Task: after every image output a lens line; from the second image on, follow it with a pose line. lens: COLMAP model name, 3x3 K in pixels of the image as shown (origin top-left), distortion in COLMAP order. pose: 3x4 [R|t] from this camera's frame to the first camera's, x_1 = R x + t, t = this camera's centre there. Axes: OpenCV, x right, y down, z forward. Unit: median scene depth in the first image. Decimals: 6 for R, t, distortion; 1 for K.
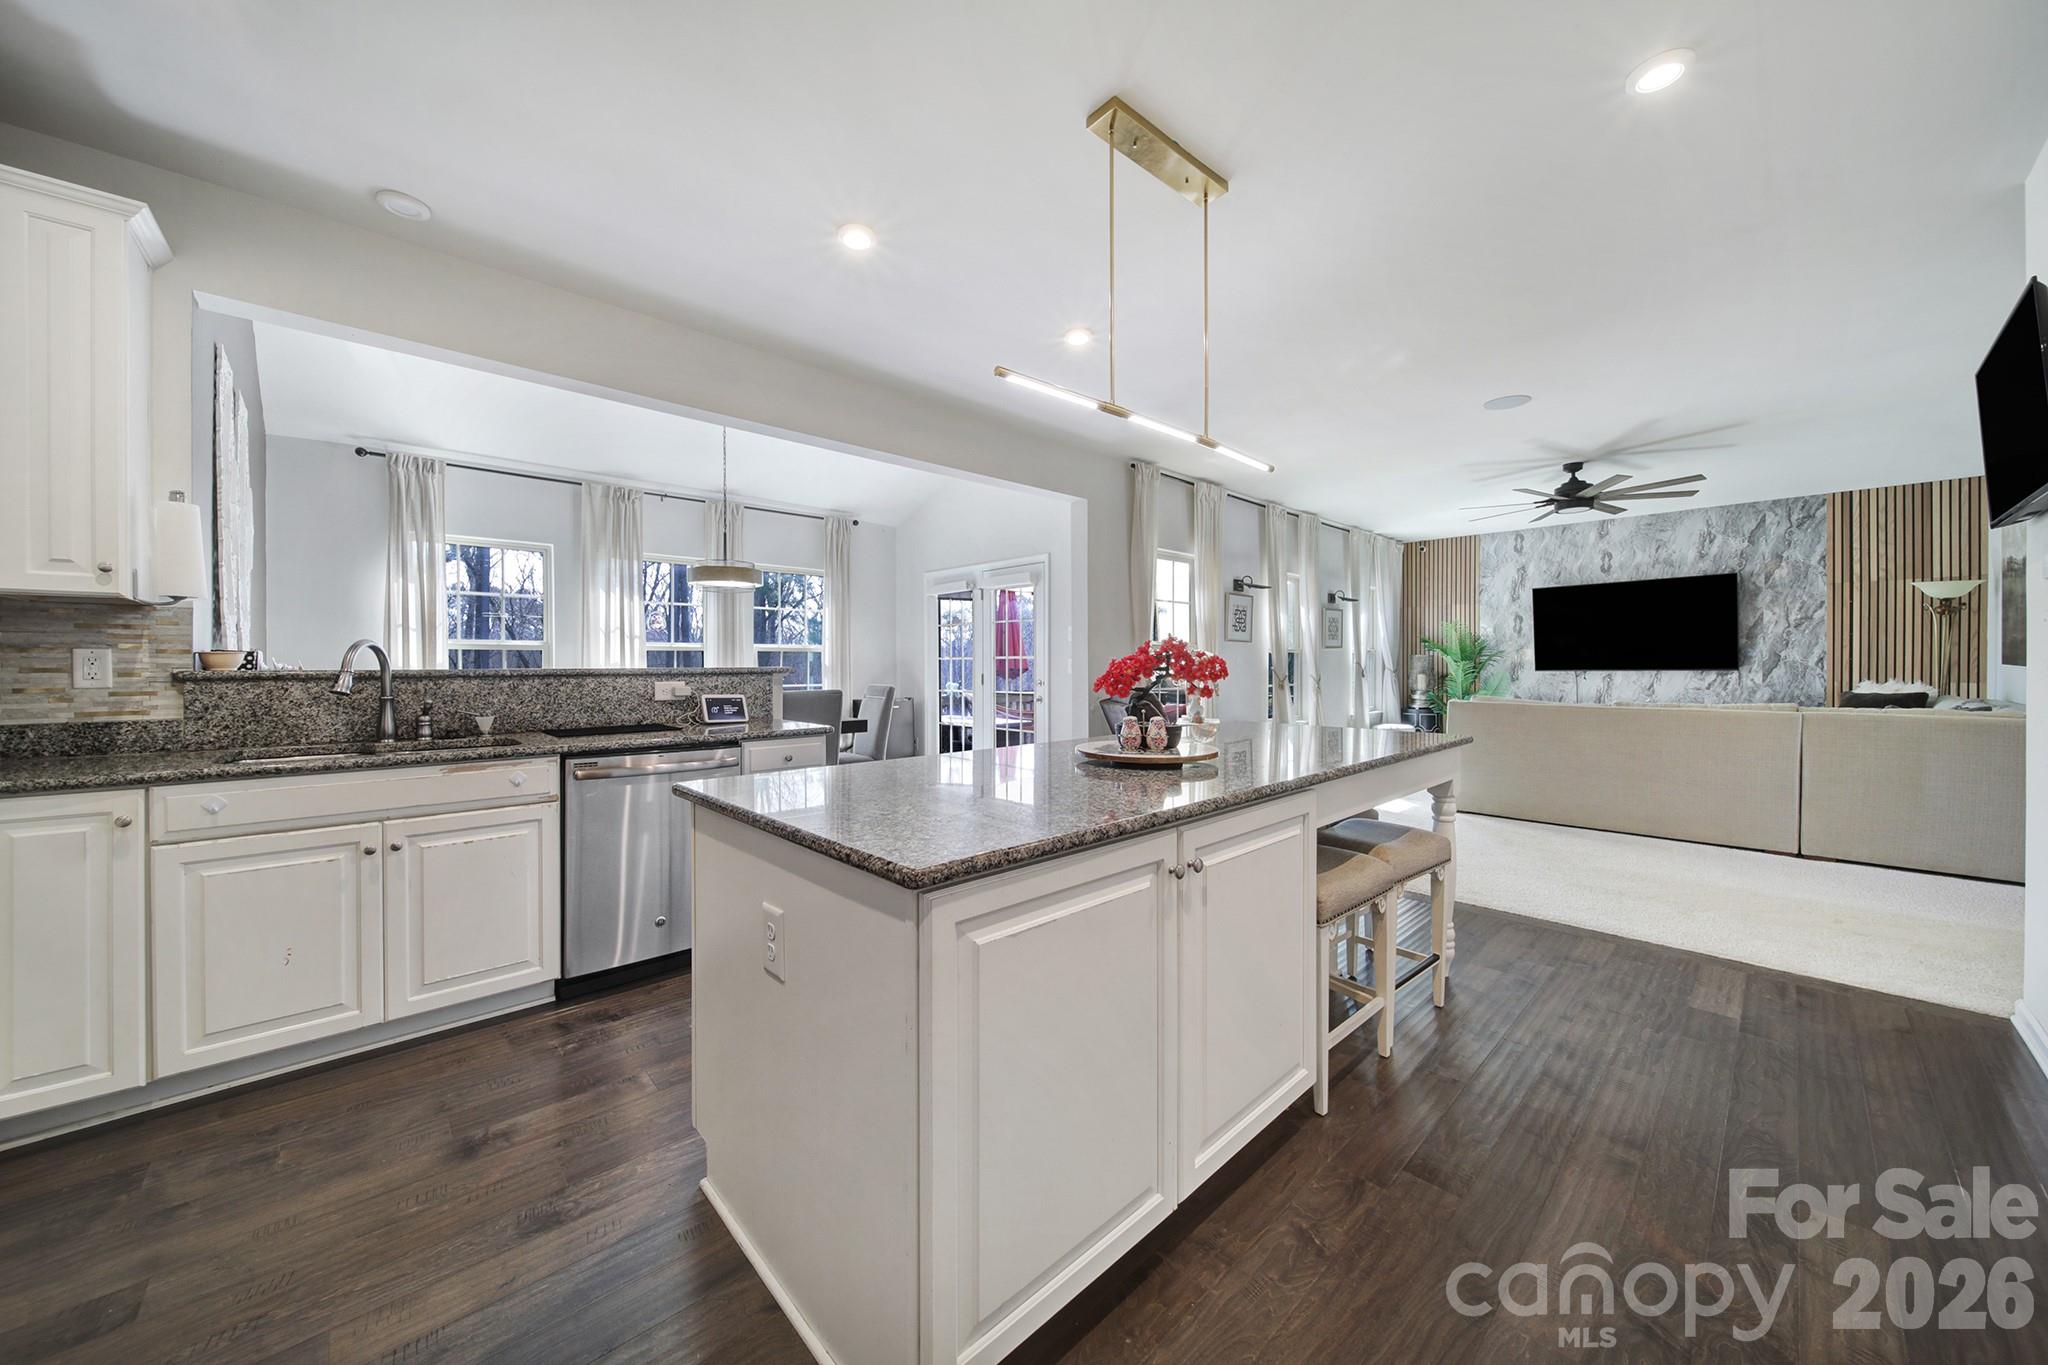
lens RADIAL K [[712.7, 0, 1015.3], [0, 712.7, 663.2], [0, 0, 1]] dist [-0.011307, 0.000056]
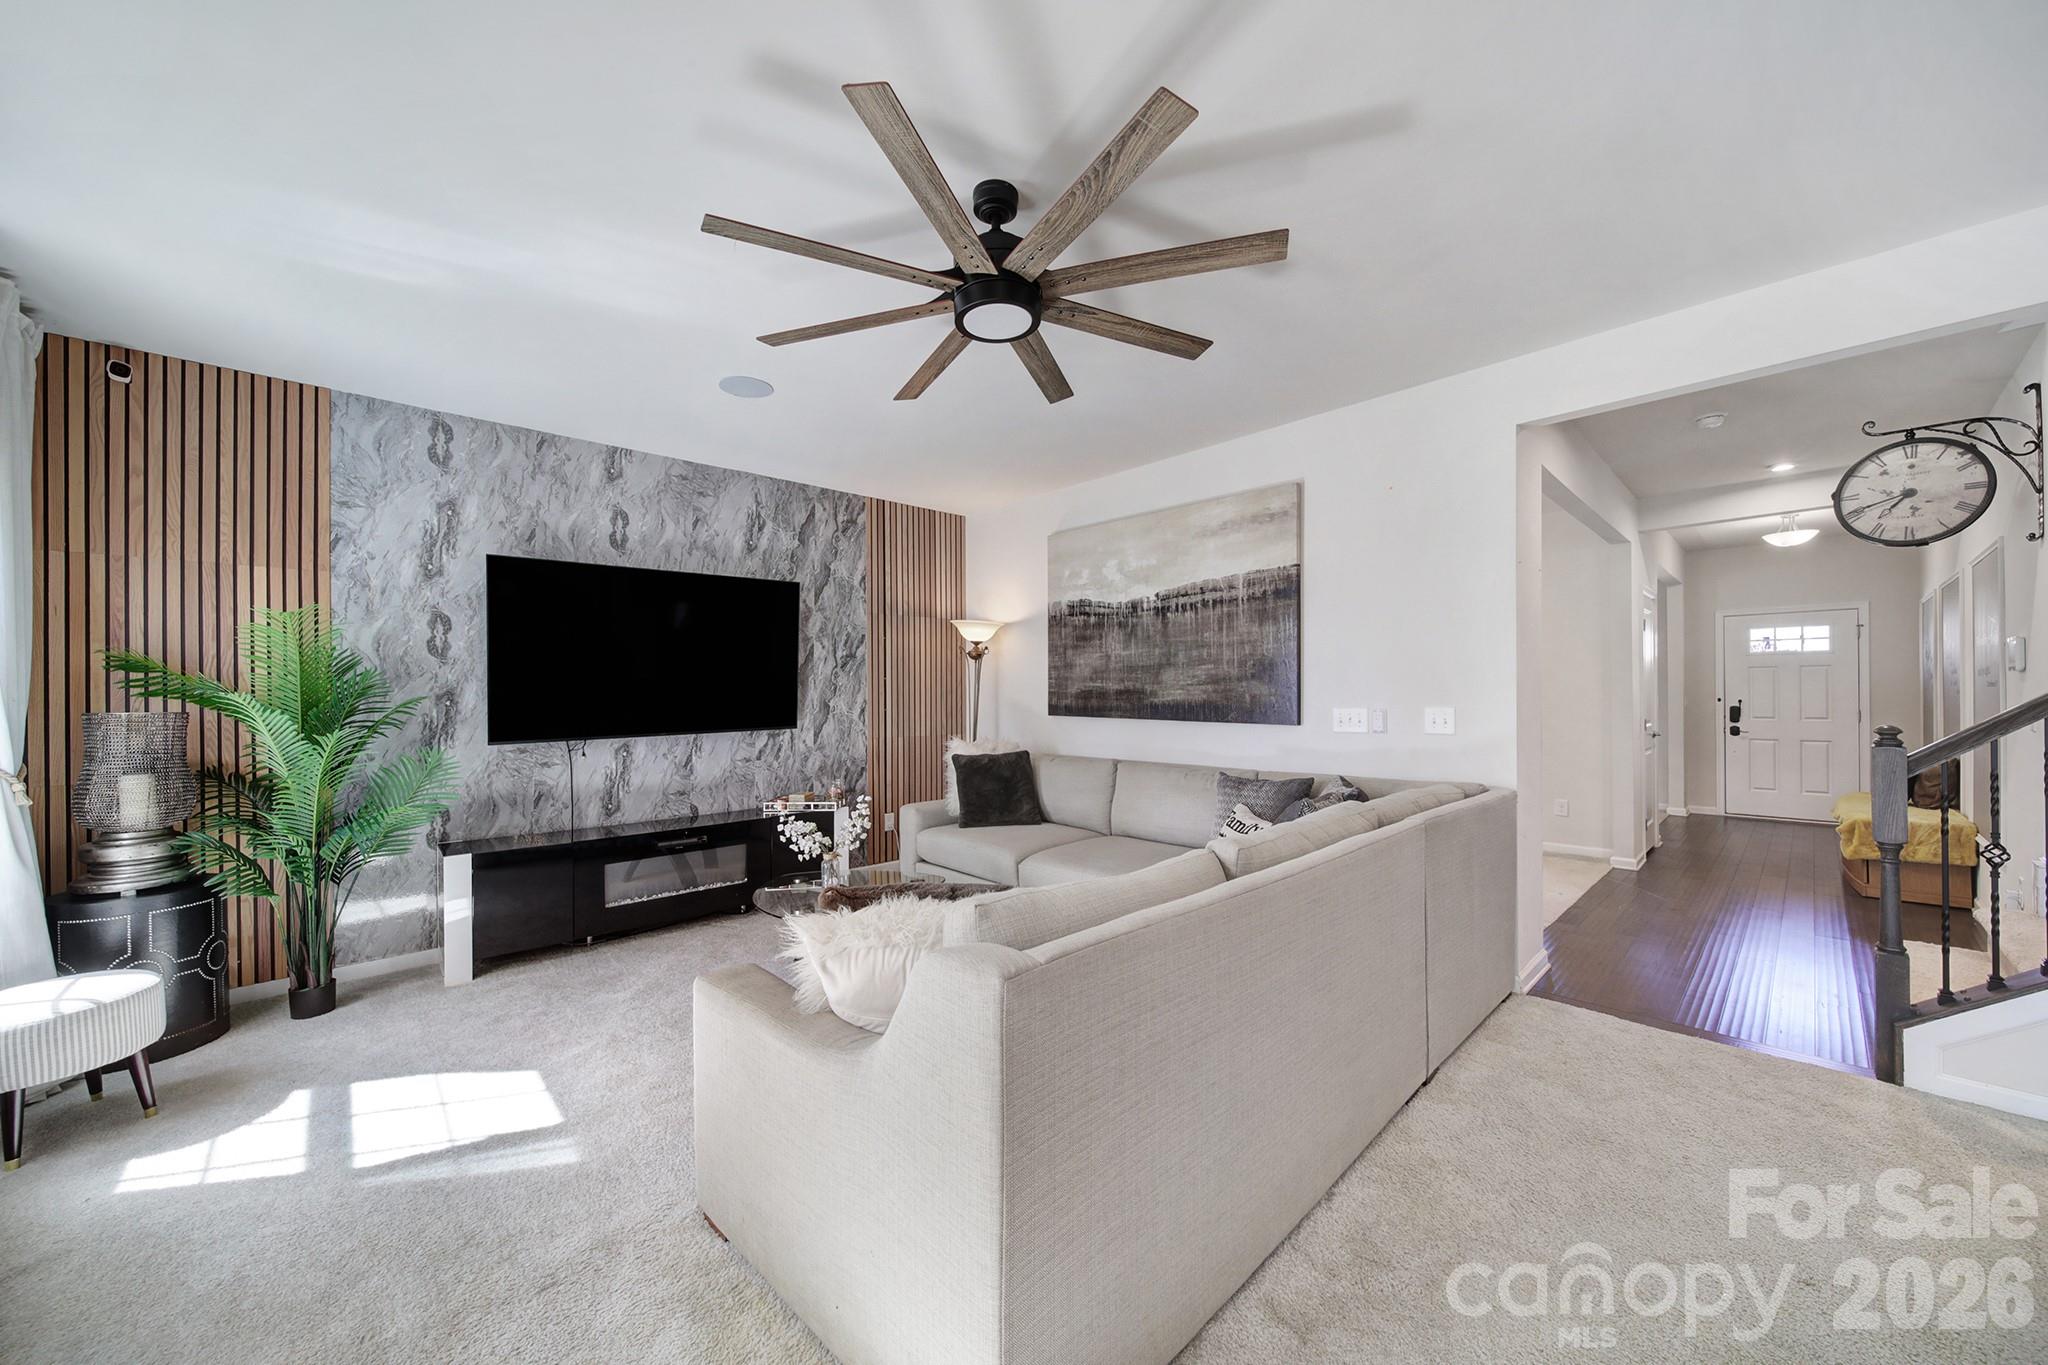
lens RADIAL K [[712.7, 0, 1001.7], [0, 712.7, 695.8], [0, 0, 1]] dist [-0.011307, 0.000056]
pose [[0.010281, 0.002830, 0.999943, 0.321681], [0.010347, 0.999942, -0.002937, -0.015539], [-0.999894, 0.010377, 0.010251, 0.727119]]
